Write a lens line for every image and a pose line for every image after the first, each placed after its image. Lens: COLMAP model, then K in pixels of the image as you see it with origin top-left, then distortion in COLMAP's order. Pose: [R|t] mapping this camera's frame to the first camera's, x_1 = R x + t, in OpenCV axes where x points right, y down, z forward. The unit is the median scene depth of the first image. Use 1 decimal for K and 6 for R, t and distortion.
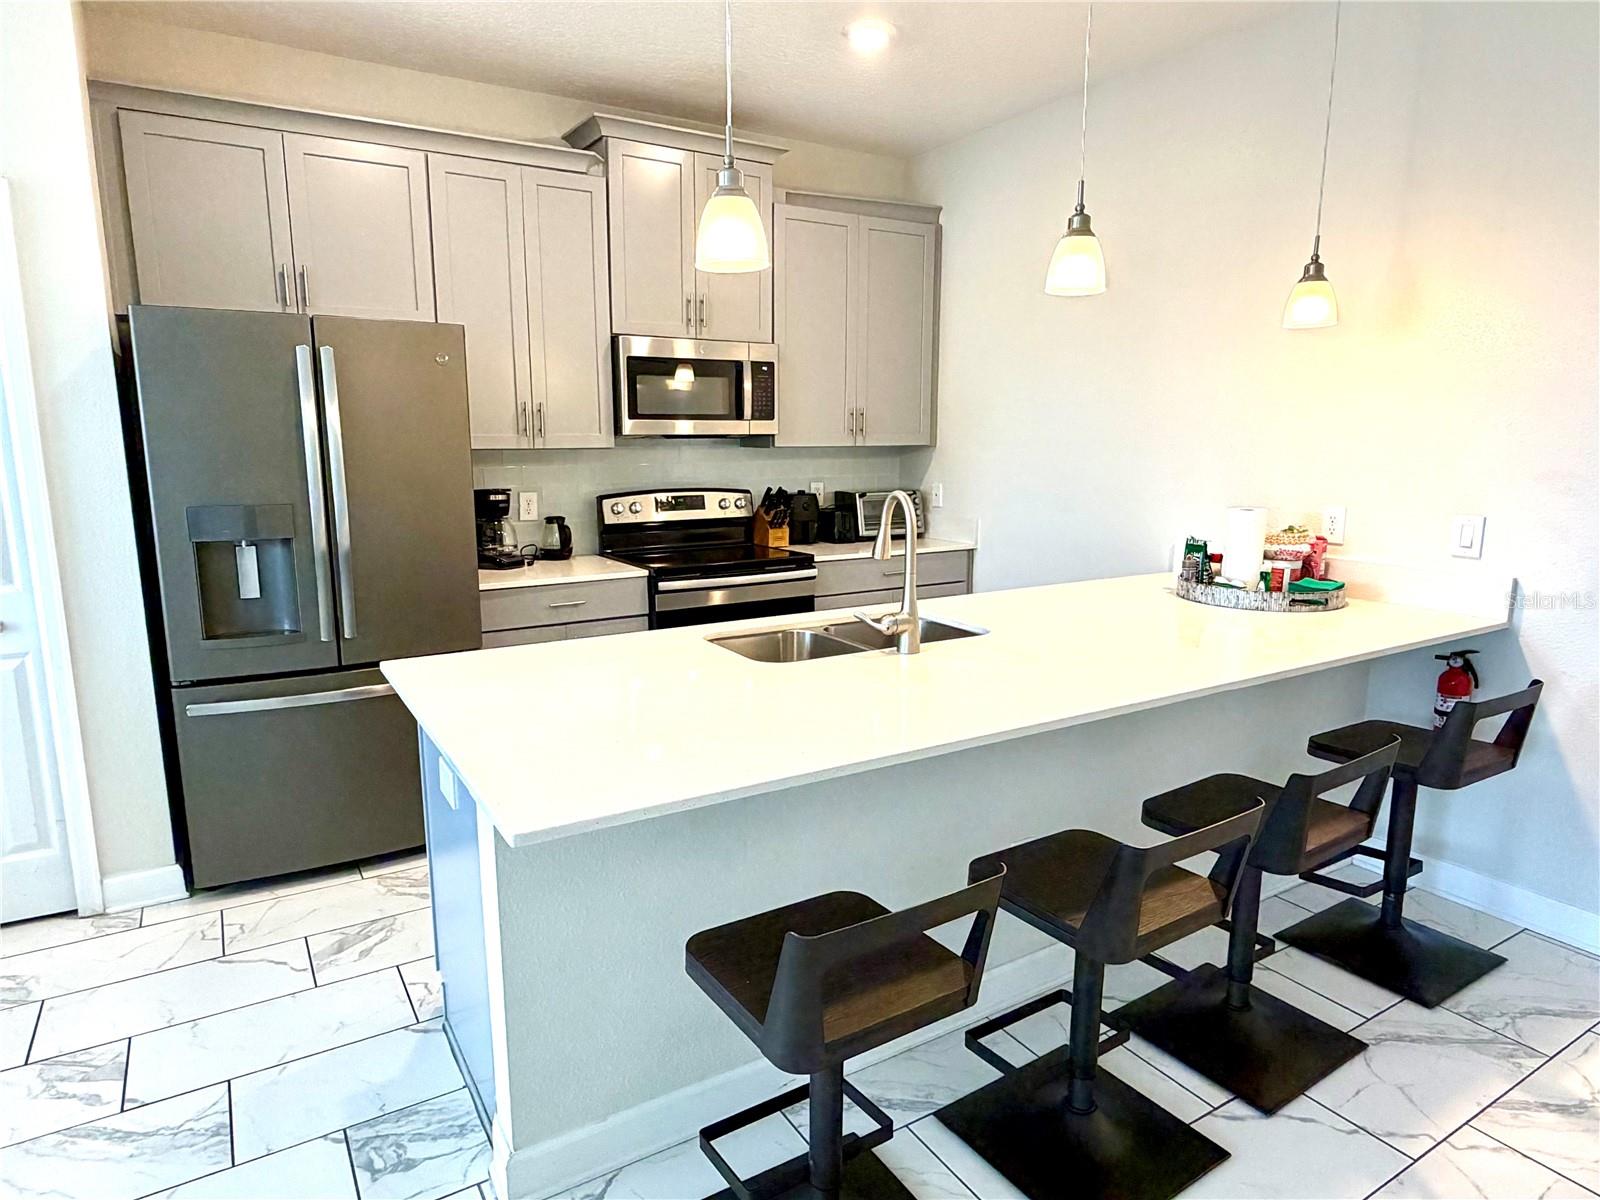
lens RADIAL K [[960.7, 0, 803.7], [0, 960.7, 600.9], [0, 0, 1]] dist [0.000829, 0.000594]
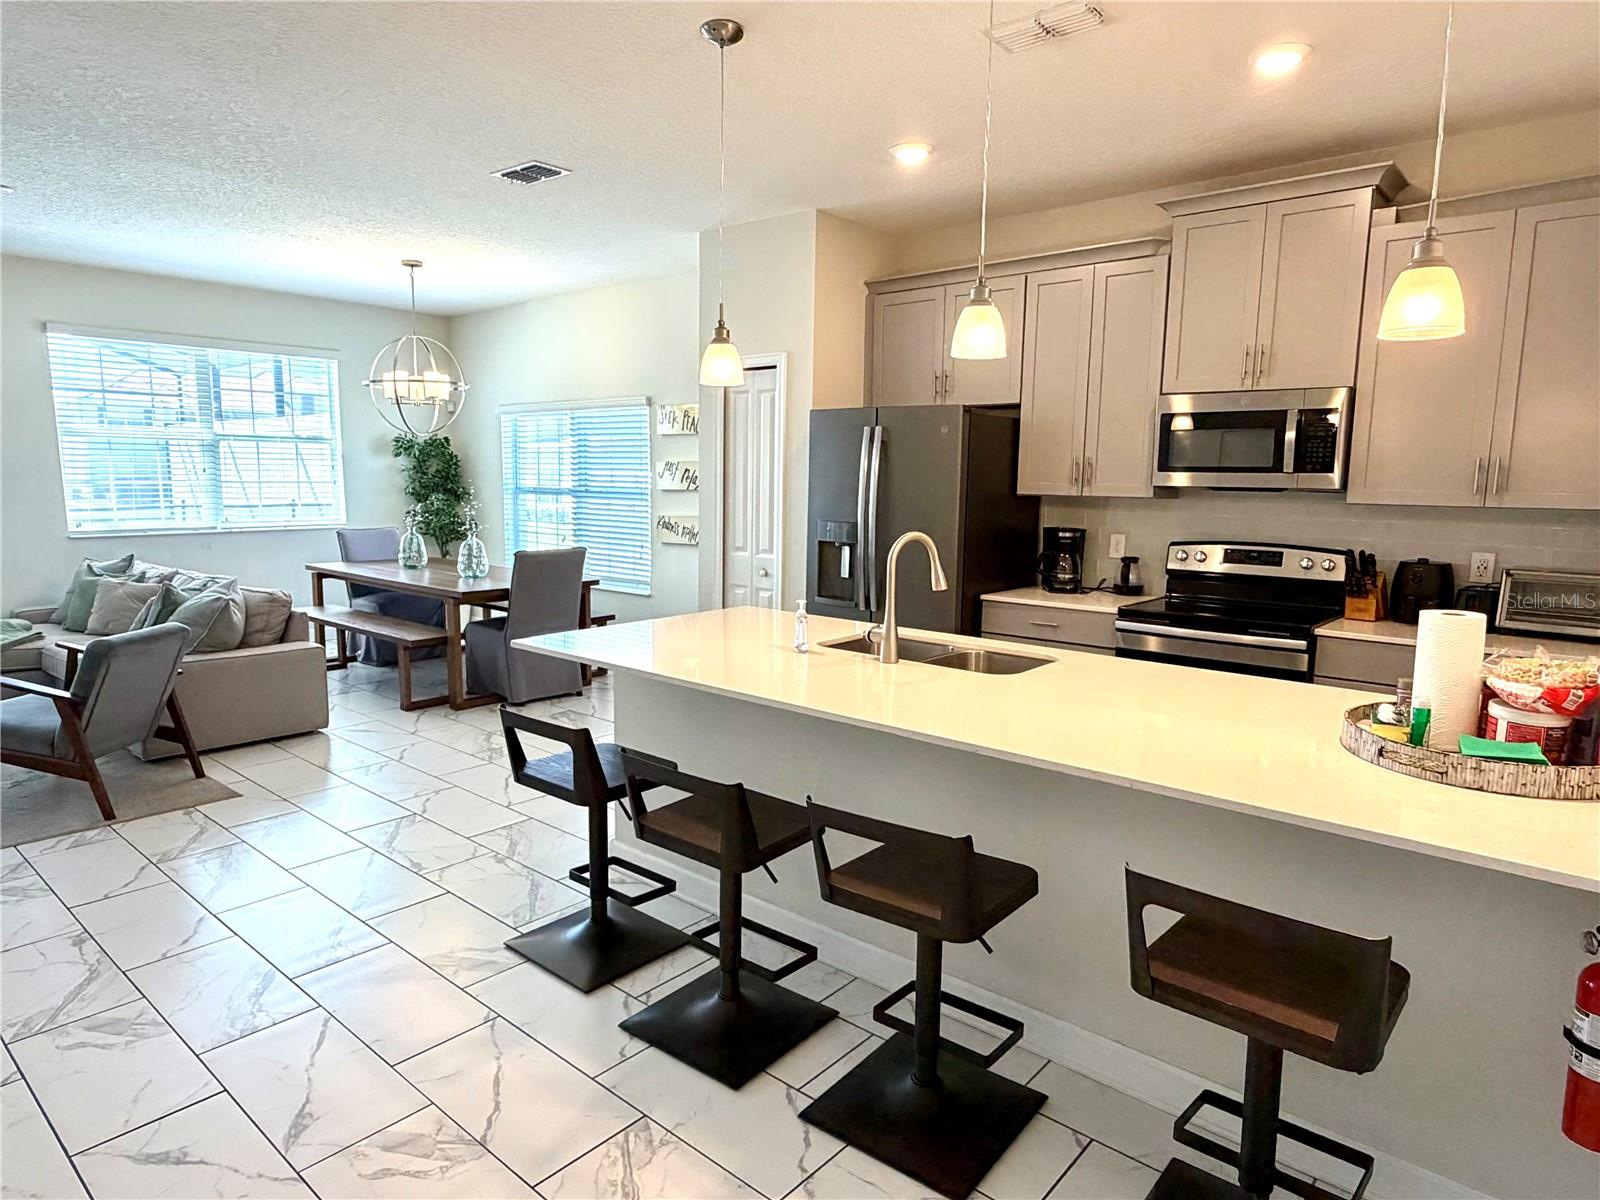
lens RADIAL K [[960.7, 0, 794.8], [0, 960.7, 609.7], [0, 0, 1]] dist [0.000829, 0.000594]
pose [[0.305466, 0.138929, -0.942013, 0.669616], [-0.178421, 0.980128, 0.086693, -0.053191], [0.935337, 0.141593, 0.324184, 0.269032]]
